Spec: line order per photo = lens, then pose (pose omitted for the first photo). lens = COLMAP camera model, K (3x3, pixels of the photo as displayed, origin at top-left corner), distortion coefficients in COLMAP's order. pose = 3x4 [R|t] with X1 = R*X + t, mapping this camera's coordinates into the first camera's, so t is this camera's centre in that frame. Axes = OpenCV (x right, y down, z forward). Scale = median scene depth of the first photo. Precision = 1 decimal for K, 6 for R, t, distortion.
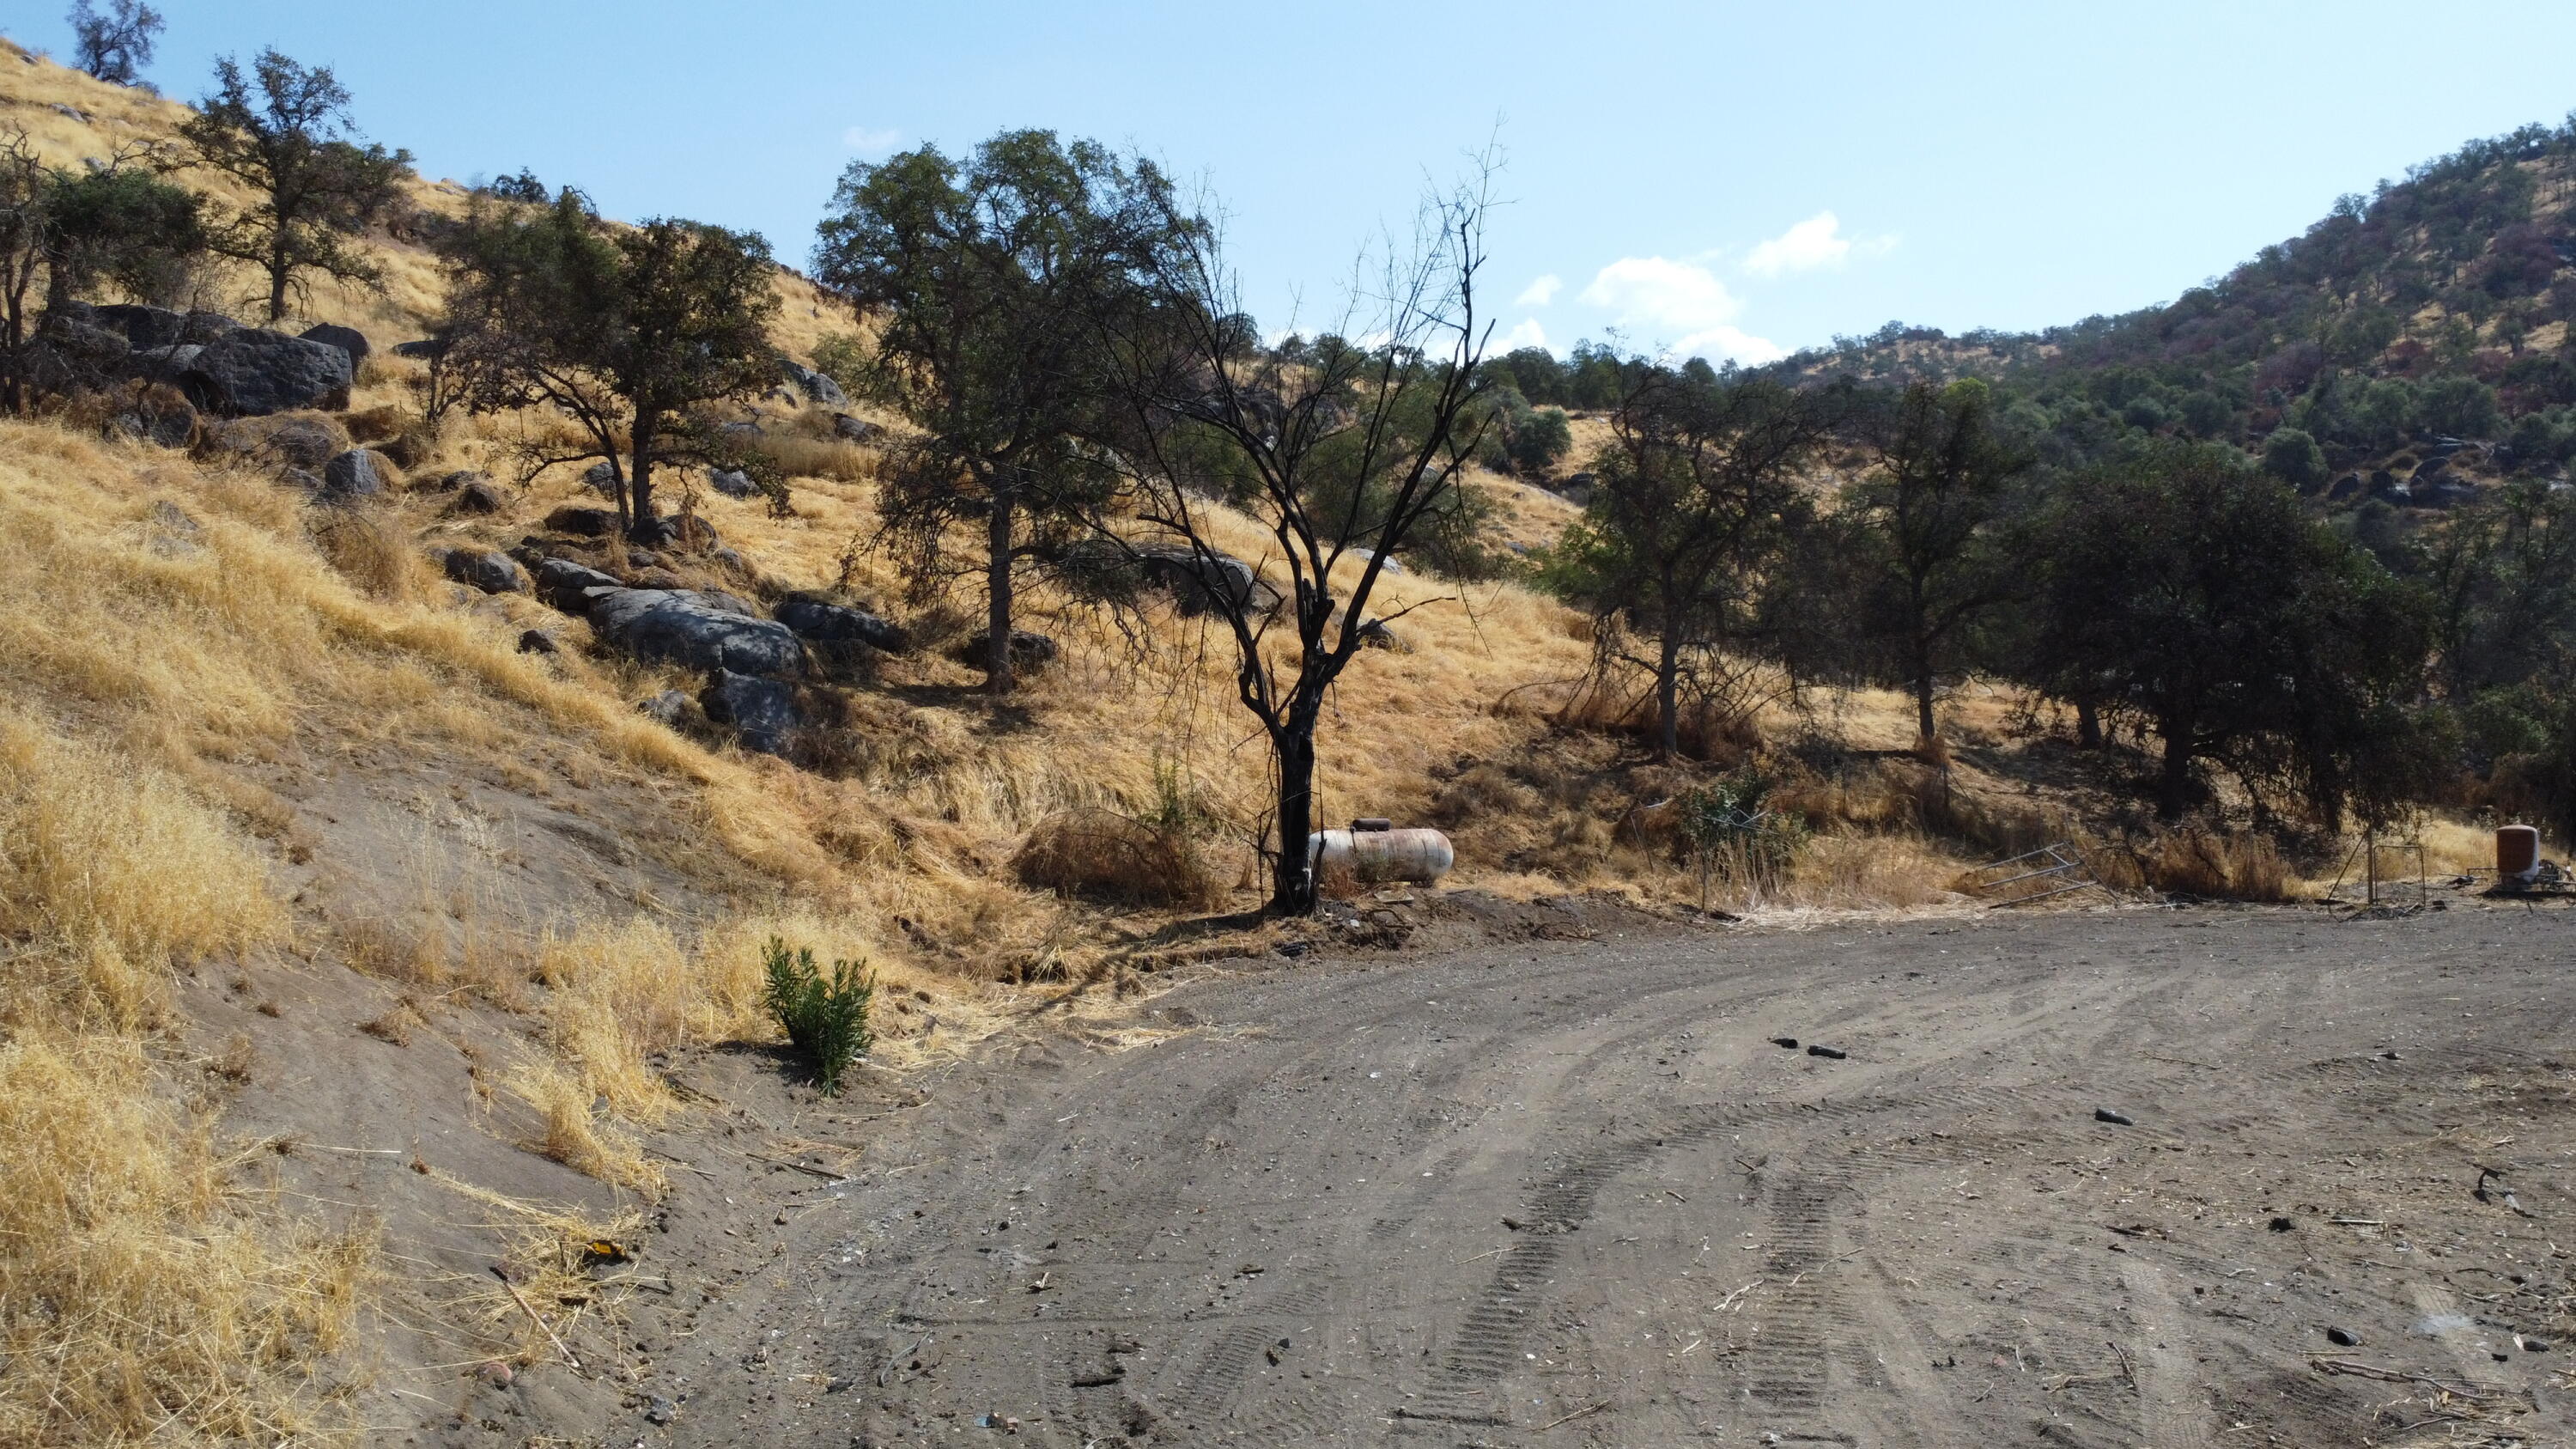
lens RADIAL K [[1925.3, 0, 1288.3], [0, 1925.3, 733.0], [0, 0, 1]] dist [-0.001529, -0.000613]
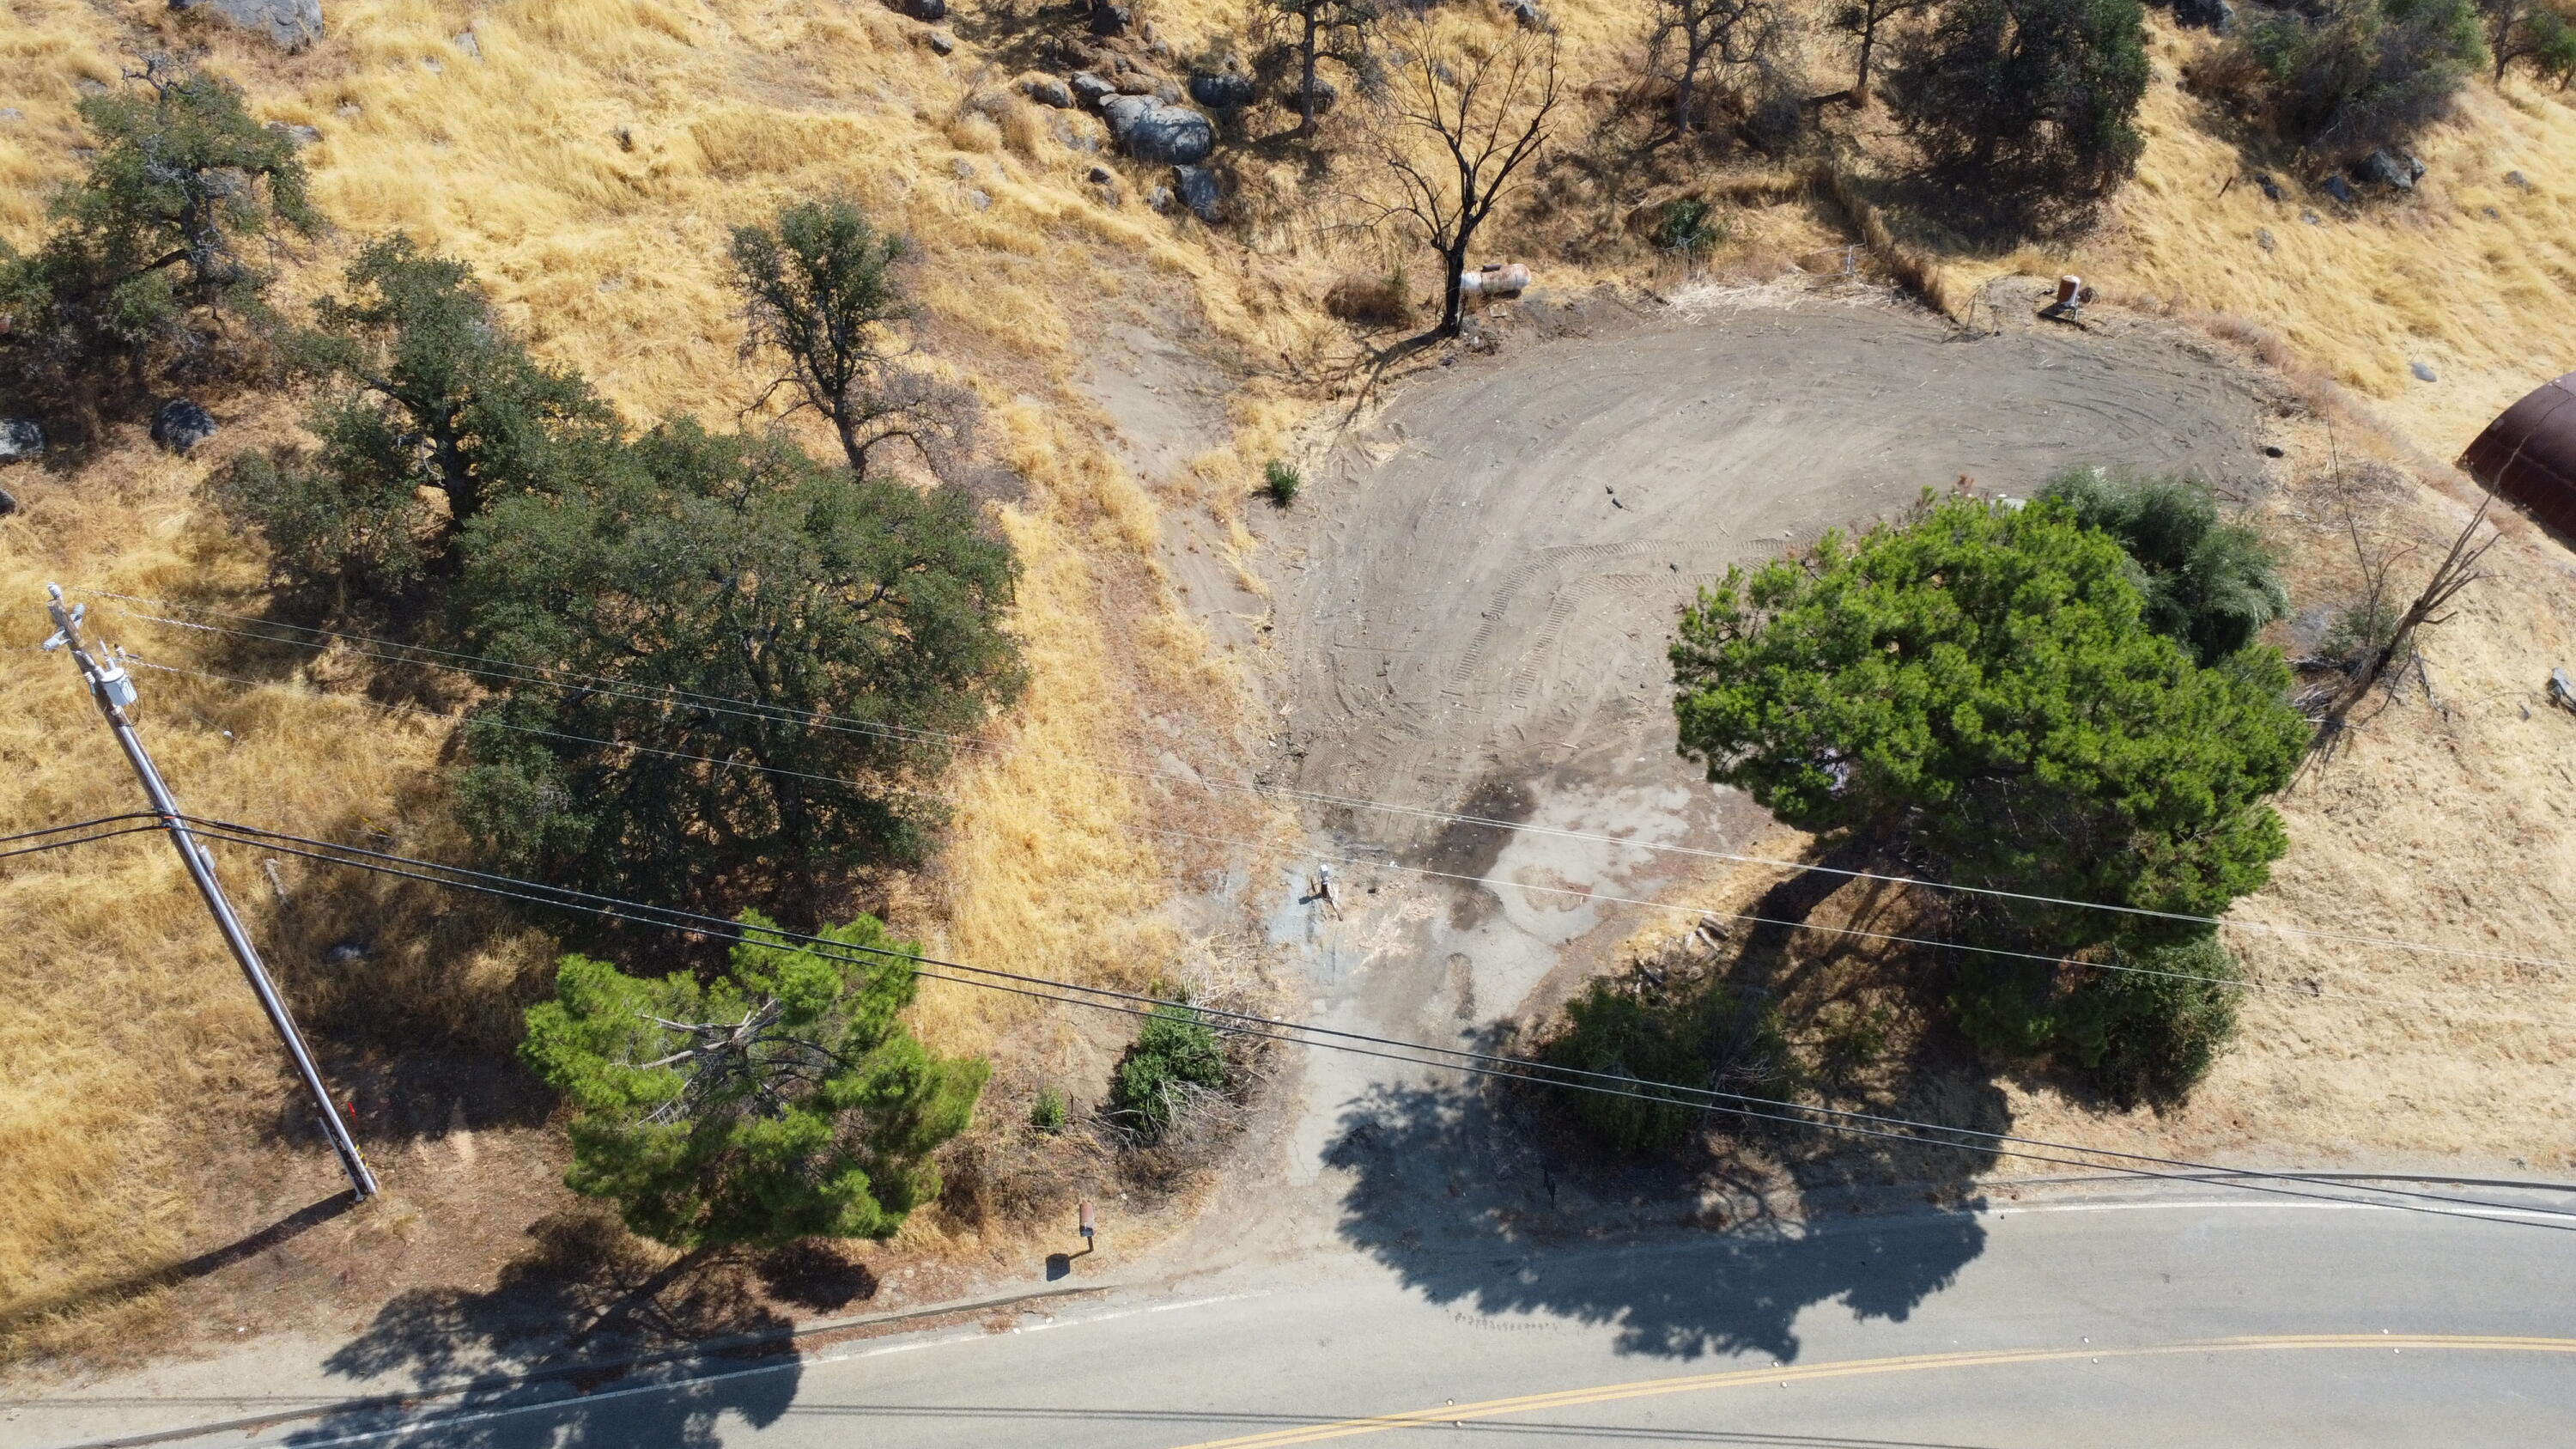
lens RADIAL K [[1925.3, 0, 1278.4], [0, 1925.3, 725.4], [0, 0, 1]] dist [-0.001529, -0.000613]
pose [[0.994612, 0.068655, -0.077669, 0.010658], [-0.004925, 0.779693, 0.626142, -1.062151], [0.103546, -0.622386, 0.775831, -1.171034]]
